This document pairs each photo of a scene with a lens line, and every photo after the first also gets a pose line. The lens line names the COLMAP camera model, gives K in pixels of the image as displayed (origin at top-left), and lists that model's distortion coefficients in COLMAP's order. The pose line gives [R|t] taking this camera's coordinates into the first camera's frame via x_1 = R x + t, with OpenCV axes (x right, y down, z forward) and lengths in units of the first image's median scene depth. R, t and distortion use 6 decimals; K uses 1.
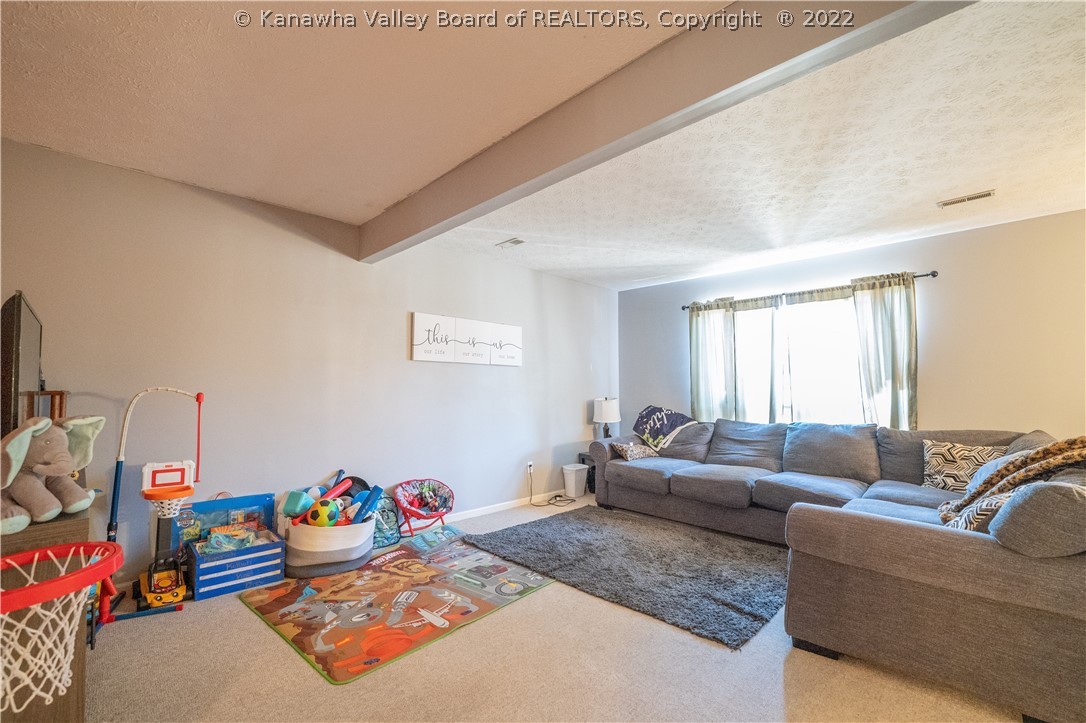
lens RADIAL K [[446.3, 0, 536.8], [0, 446.3, 364.0], [0, 0, 1]] dist [-0.019815, 0.000332]
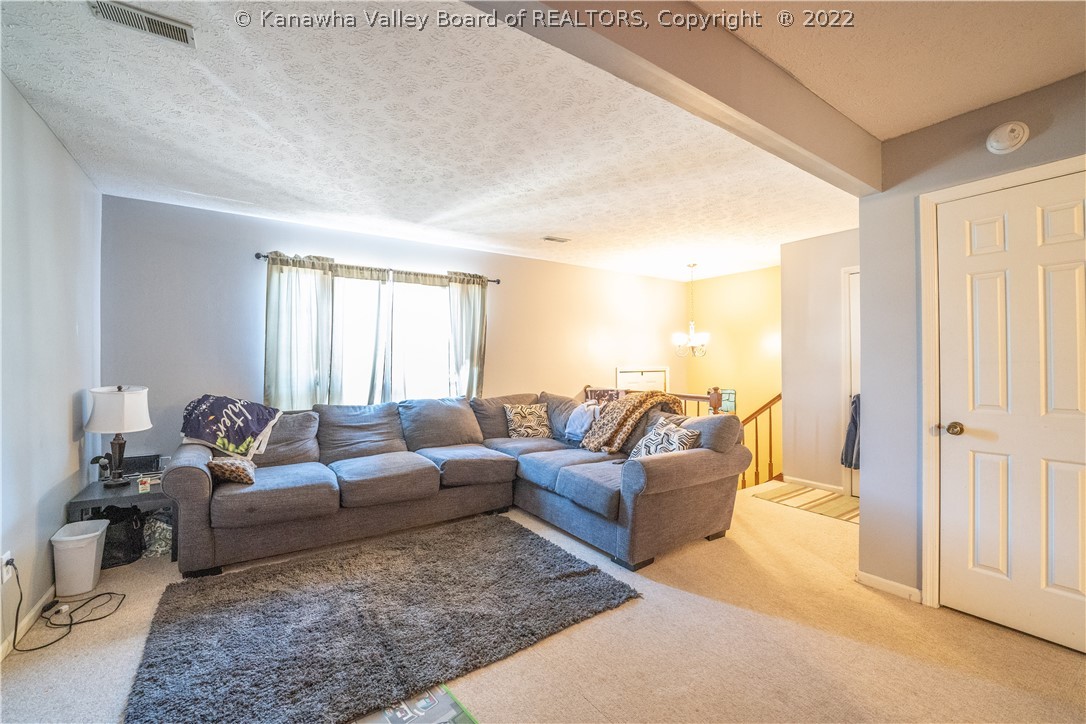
lens RADIAL K [[446.3, 0, 537.1], [0, 446.3, 360.3], [0, 0, 1]] dist [-0.019815, 0.000332]
pose [[0.186308, 0.000835, 0.982491, -0.365087], [-0.051503, 0.998633, 0.008918, 0.016124], [-0.981141, -0.052263, 0.186096, 0.530767]]
